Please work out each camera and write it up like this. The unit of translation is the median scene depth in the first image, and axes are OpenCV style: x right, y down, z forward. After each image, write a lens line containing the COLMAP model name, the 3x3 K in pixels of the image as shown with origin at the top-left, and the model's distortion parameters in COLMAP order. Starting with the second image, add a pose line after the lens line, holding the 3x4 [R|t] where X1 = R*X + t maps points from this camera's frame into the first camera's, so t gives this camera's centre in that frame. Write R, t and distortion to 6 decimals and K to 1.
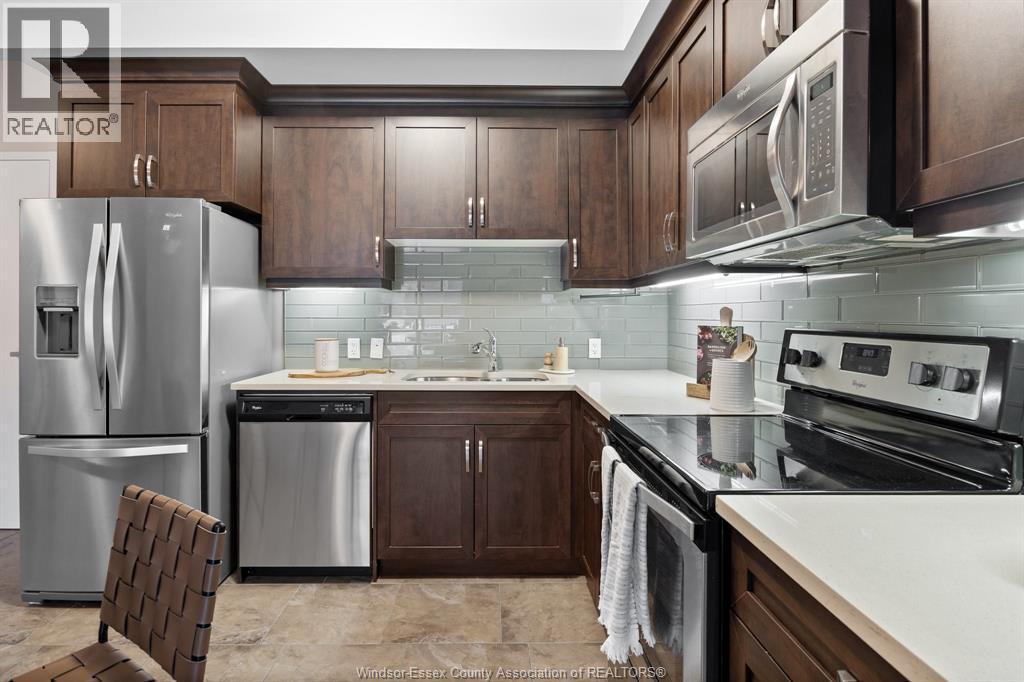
lens RADIAL K [[520.7, 0, 511.5], [0, 520.7, 313.4], [0, 0, 1]] dist [0.000222, -0.000001]
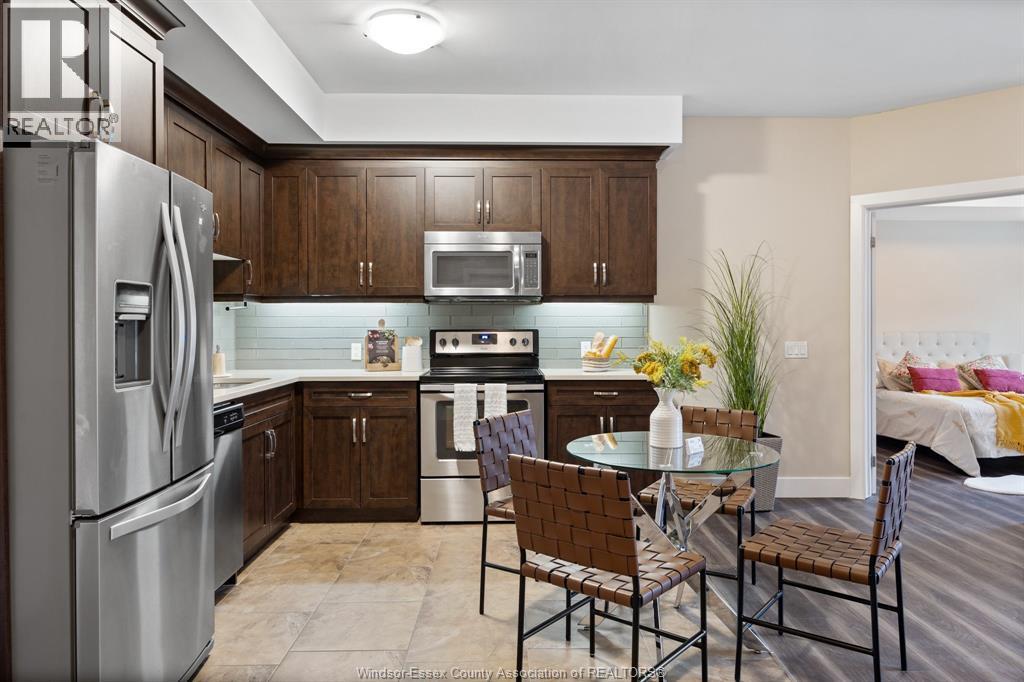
lens RADIAL K [[483.3, 0, 530.5], [0, 483.3, 325.6], [0, 0, 1]] dist [-0.001620, -0.000383]
pose [[0.091109, -0.005421, 0.995826, -1.396649], [0.000256, 0.999985, 0.005420, 0.000686], [-0.995841, -0.000239, 0.091109, 0.400682]]
